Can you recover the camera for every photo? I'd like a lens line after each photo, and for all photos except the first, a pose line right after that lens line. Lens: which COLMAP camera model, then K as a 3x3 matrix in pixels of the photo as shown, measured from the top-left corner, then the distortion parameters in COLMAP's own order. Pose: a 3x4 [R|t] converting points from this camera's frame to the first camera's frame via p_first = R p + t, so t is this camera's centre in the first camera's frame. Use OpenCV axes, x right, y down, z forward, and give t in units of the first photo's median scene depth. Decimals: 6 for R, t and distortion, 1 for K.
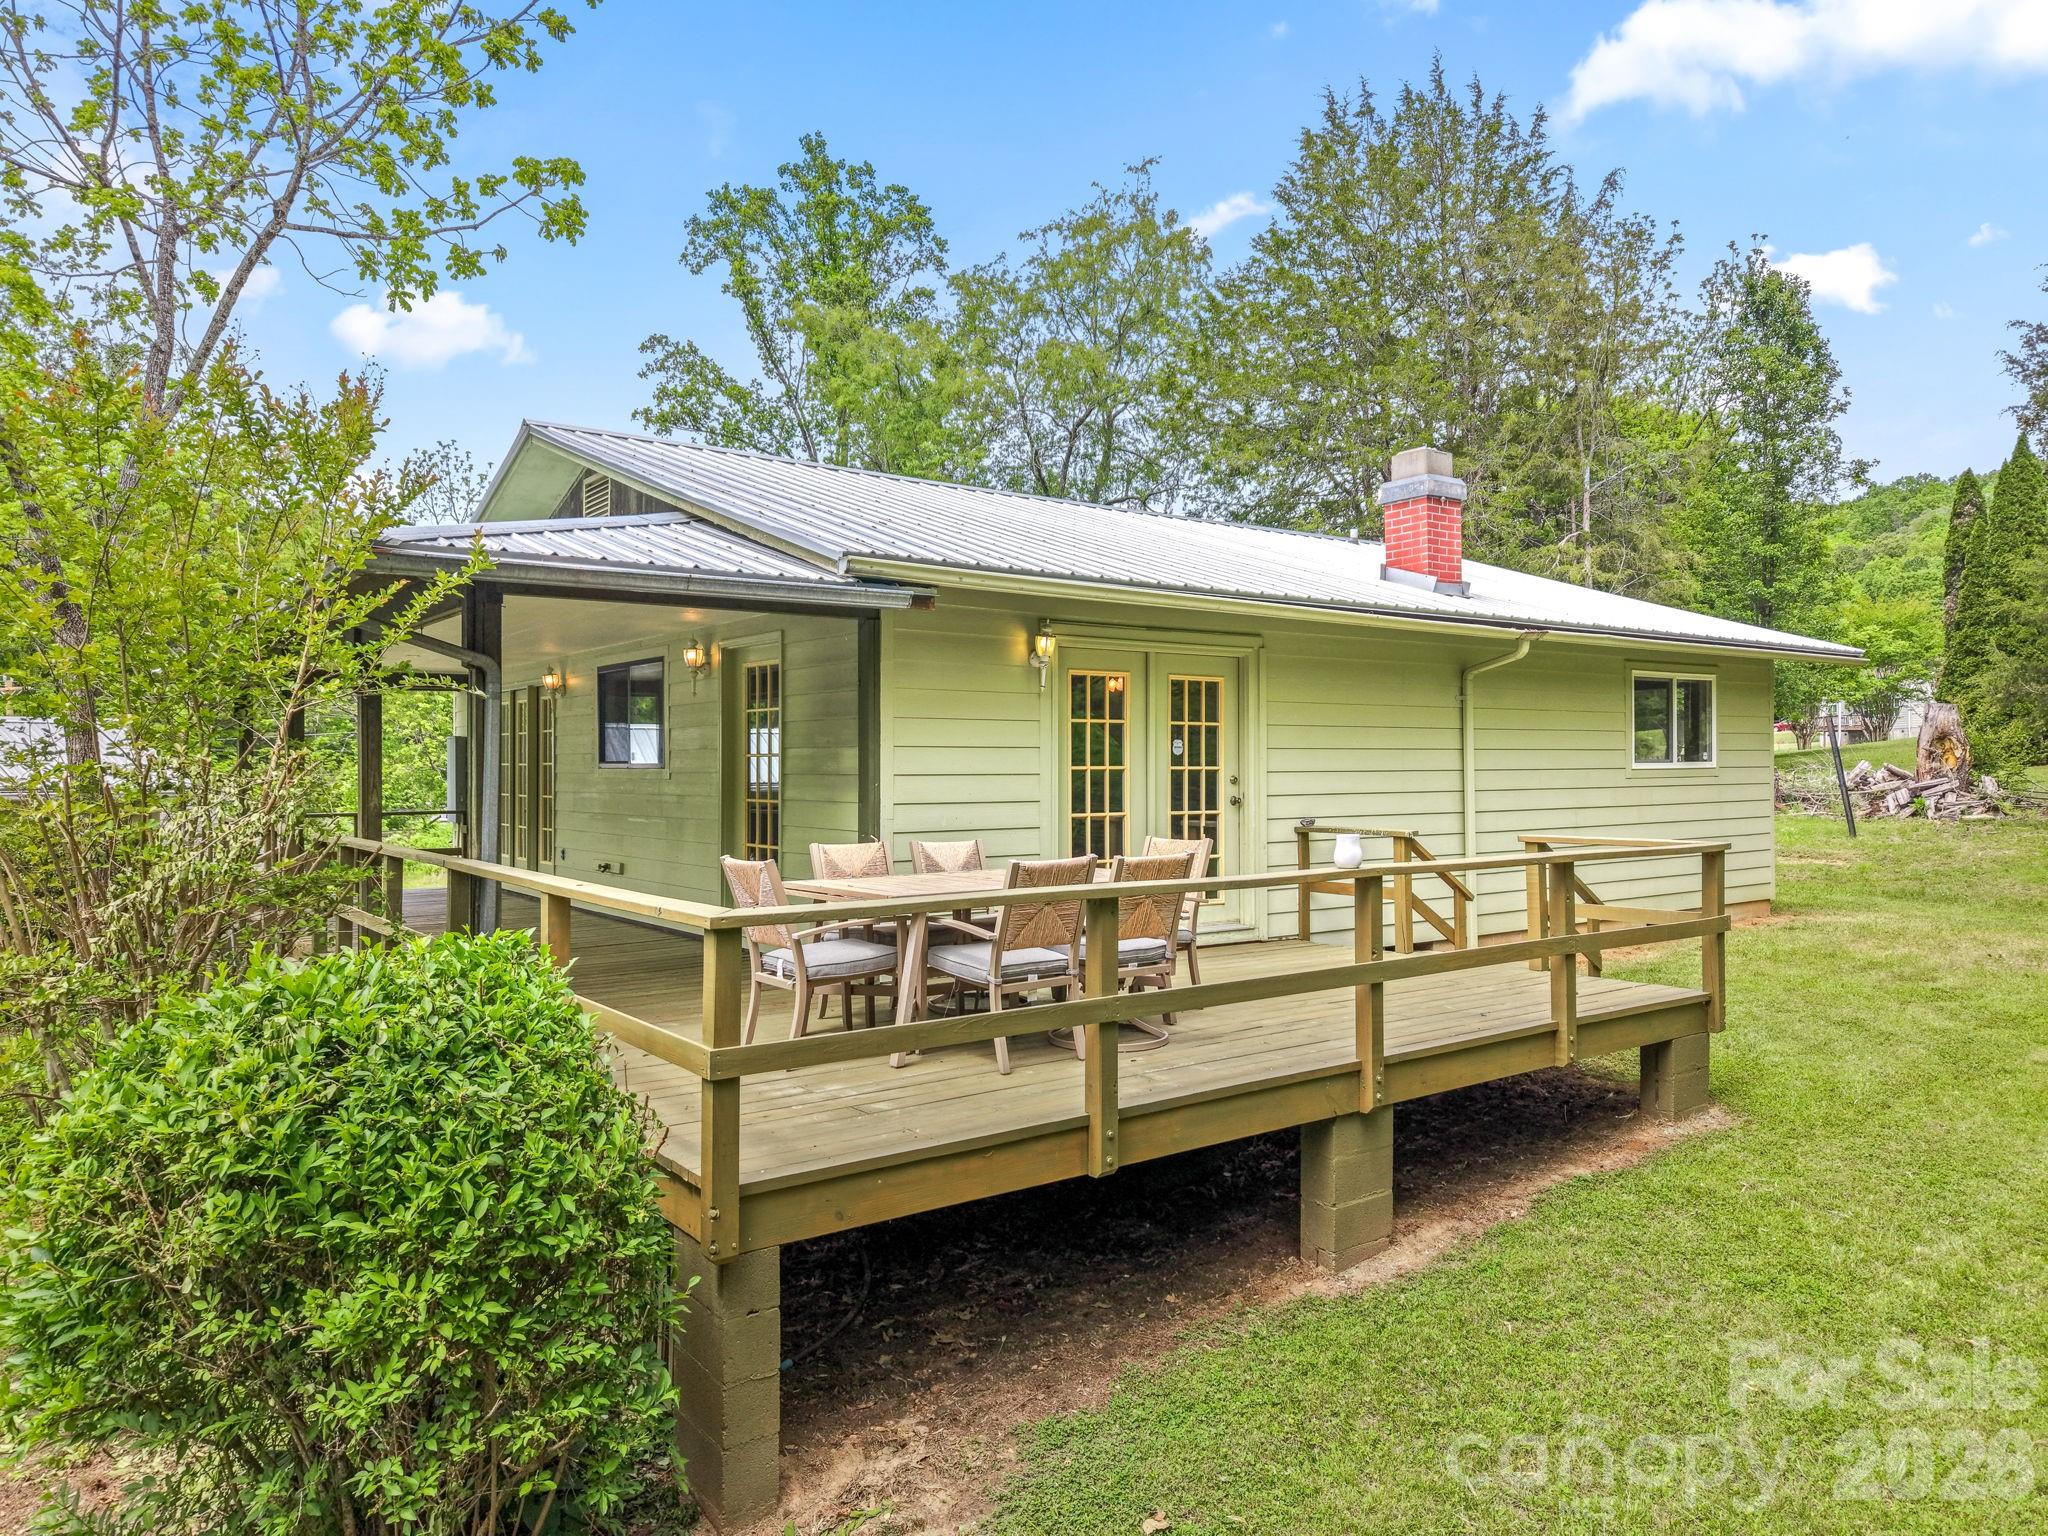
lens RADIAL K [[1408.0, 0, 1031.1], [0, 1408.0, 767.3], [0, 0, 1]] dist [0.011659, -0.000724]
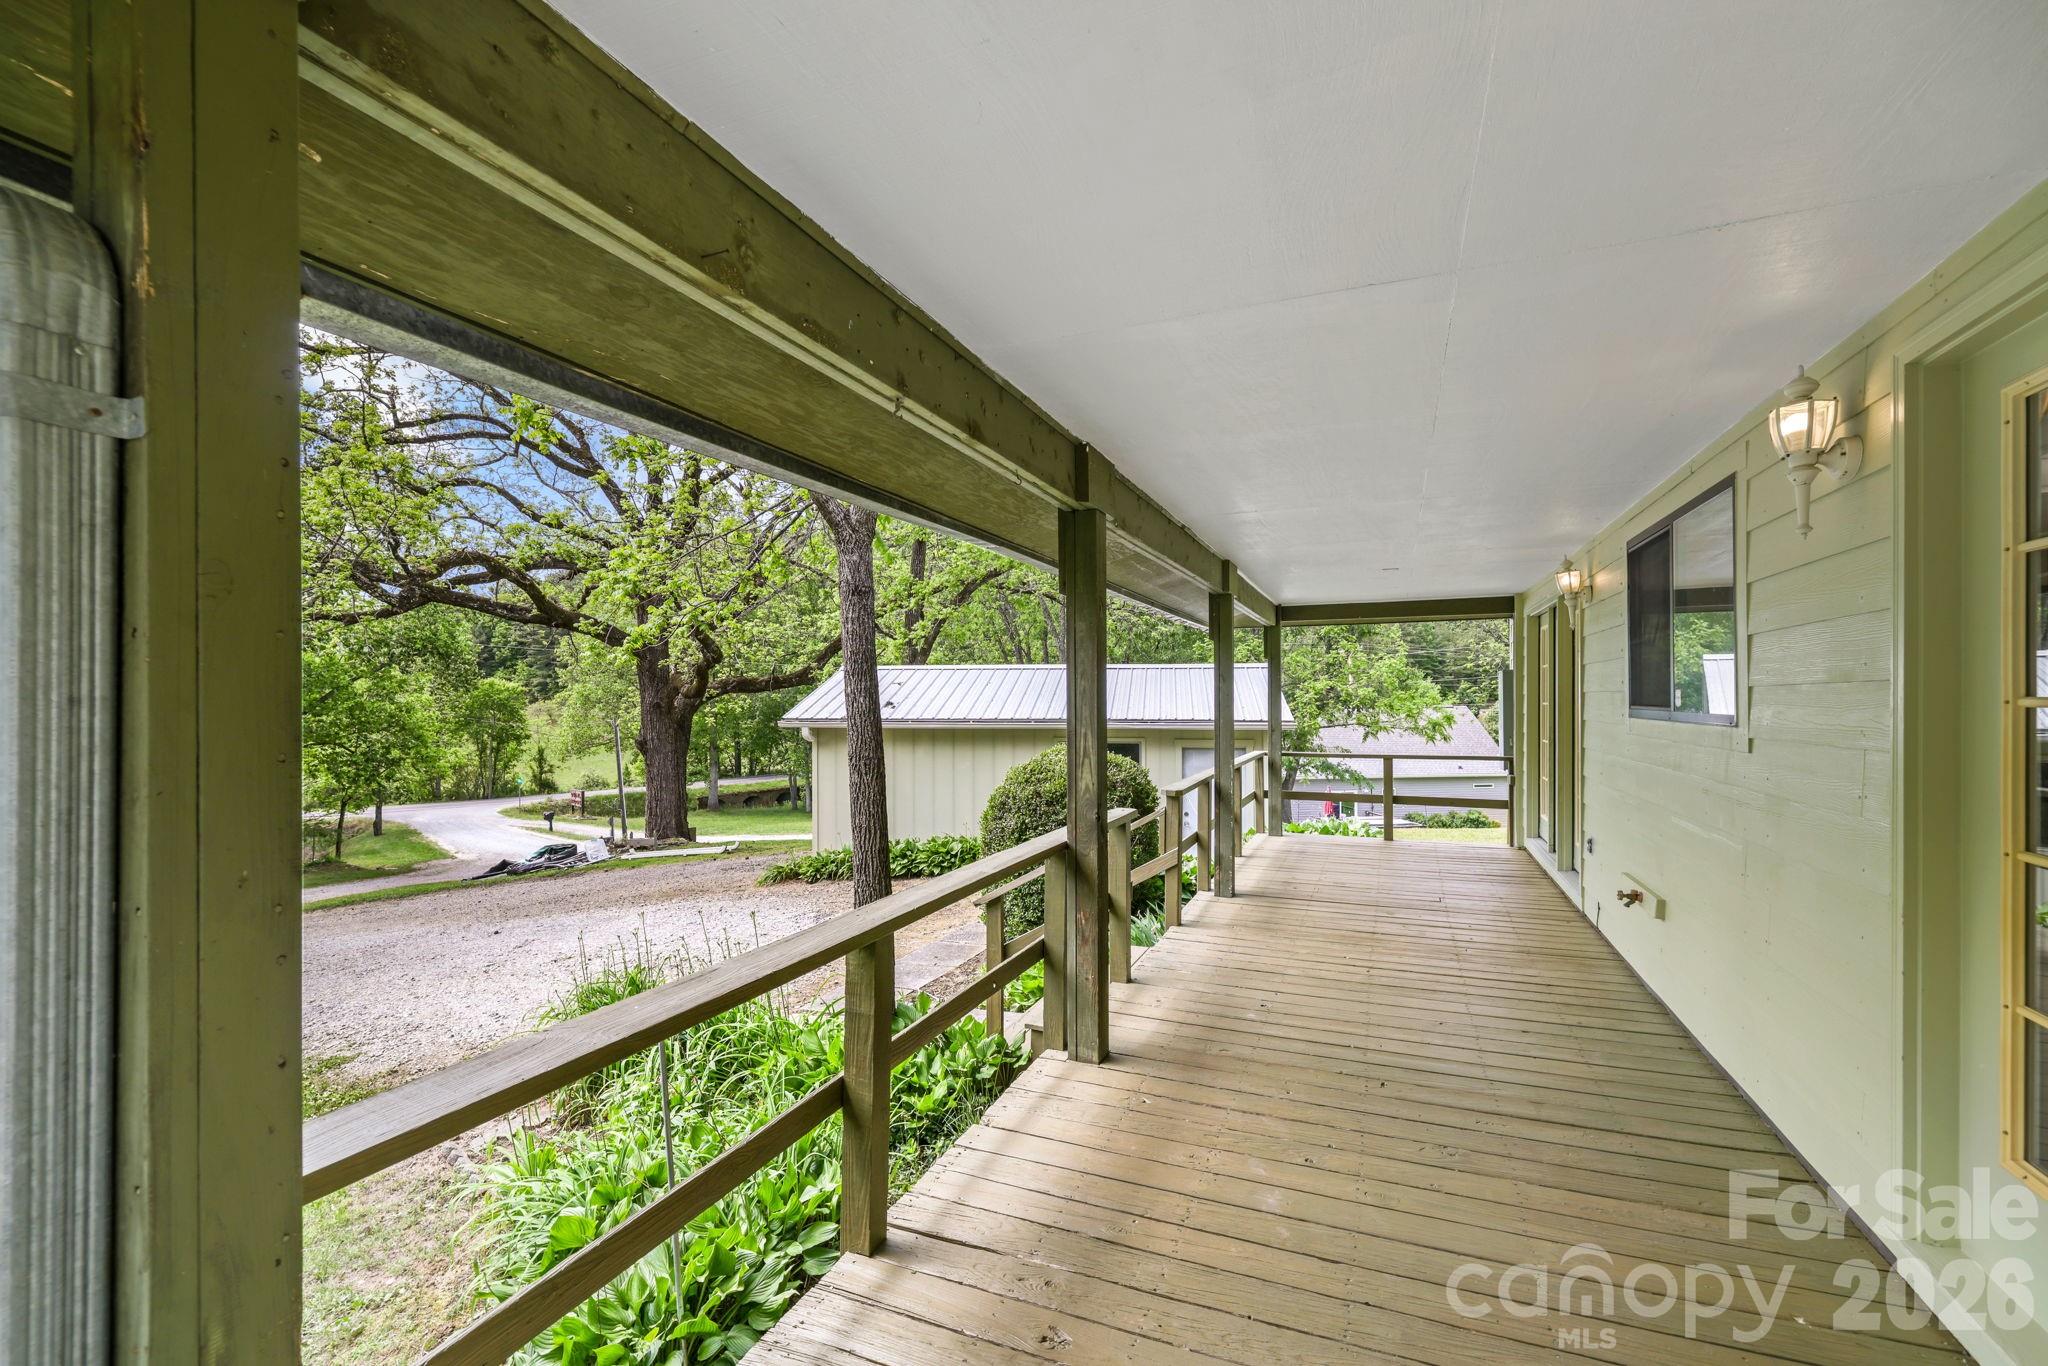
lens RADIAL K [[872.5, 0, 1039.0], [0, 872.5, 692.4], [0, 0, 1]] dist [-0.001547, -0.000289]
pose [[0.525411, 0.000356, -0.850848, -0.126187], [-0.000571, 1.000000, 0.000066, -0.009048], [0.850848, 0.000451, 0.525411, 0.591517]]
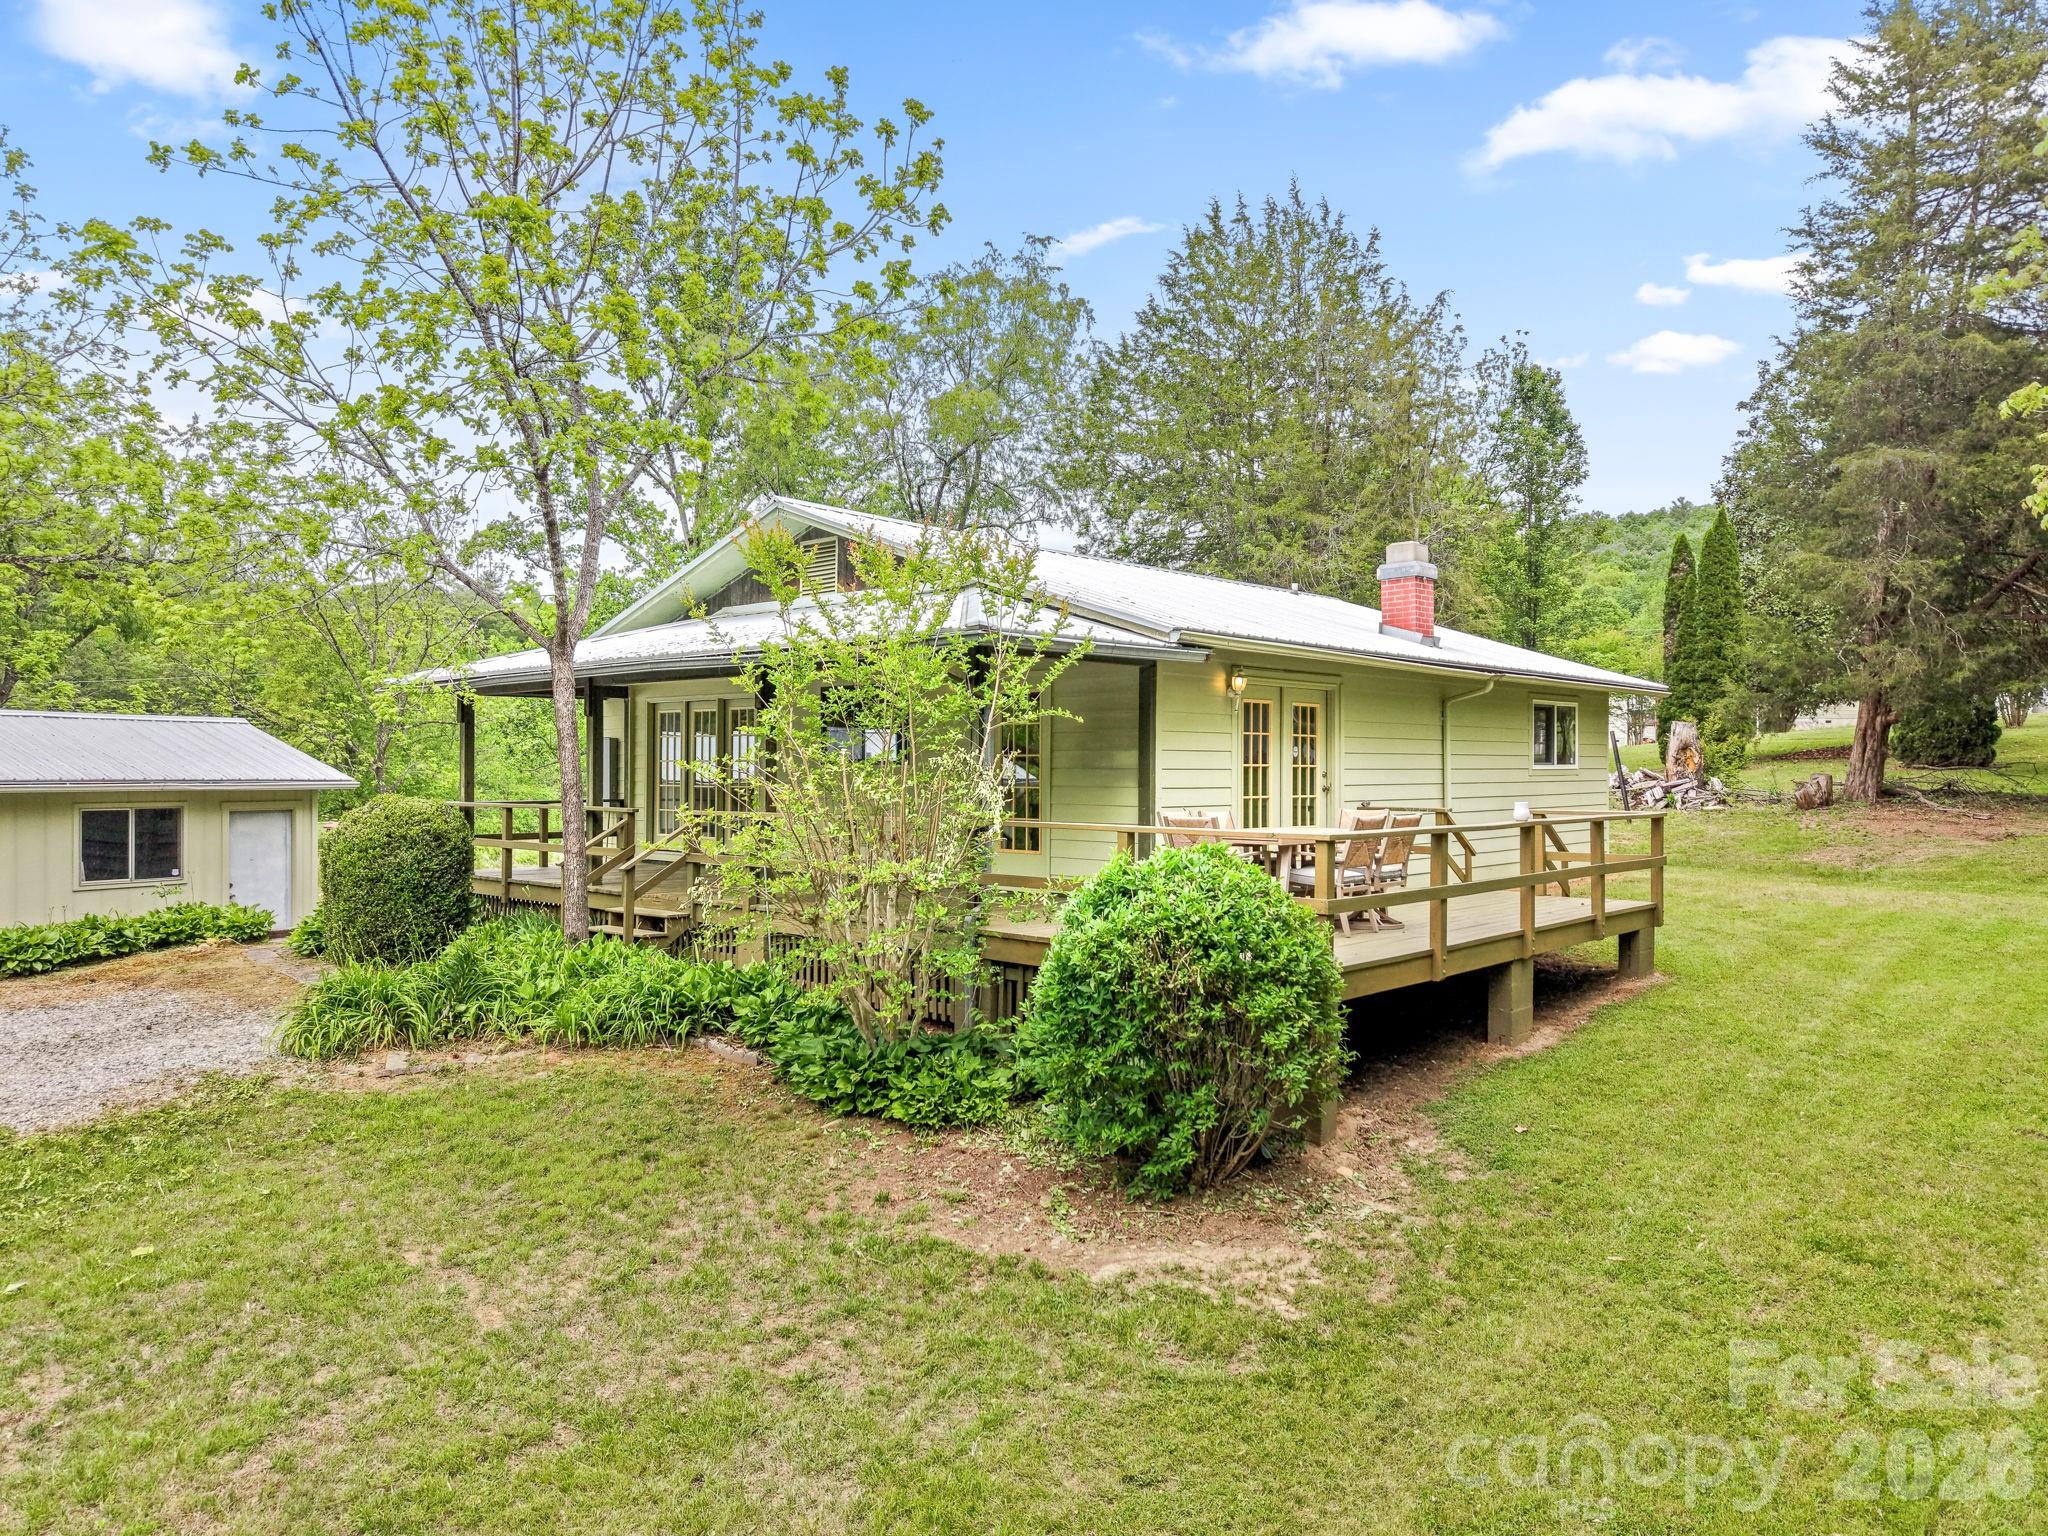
lens RADIAL K [[1408.0, 0, 1019.2], [0, 1408.0, 769.2], [0, 0, 1]] dist [0.011659, -0.000724]
pose [[0.983420, 0.007116, 0.181205, -0.356785], [-0.007367, 0.999973, 0.000713, 0.004066], [-0.181195, -0.002036, 0.983445, -0.318017]]
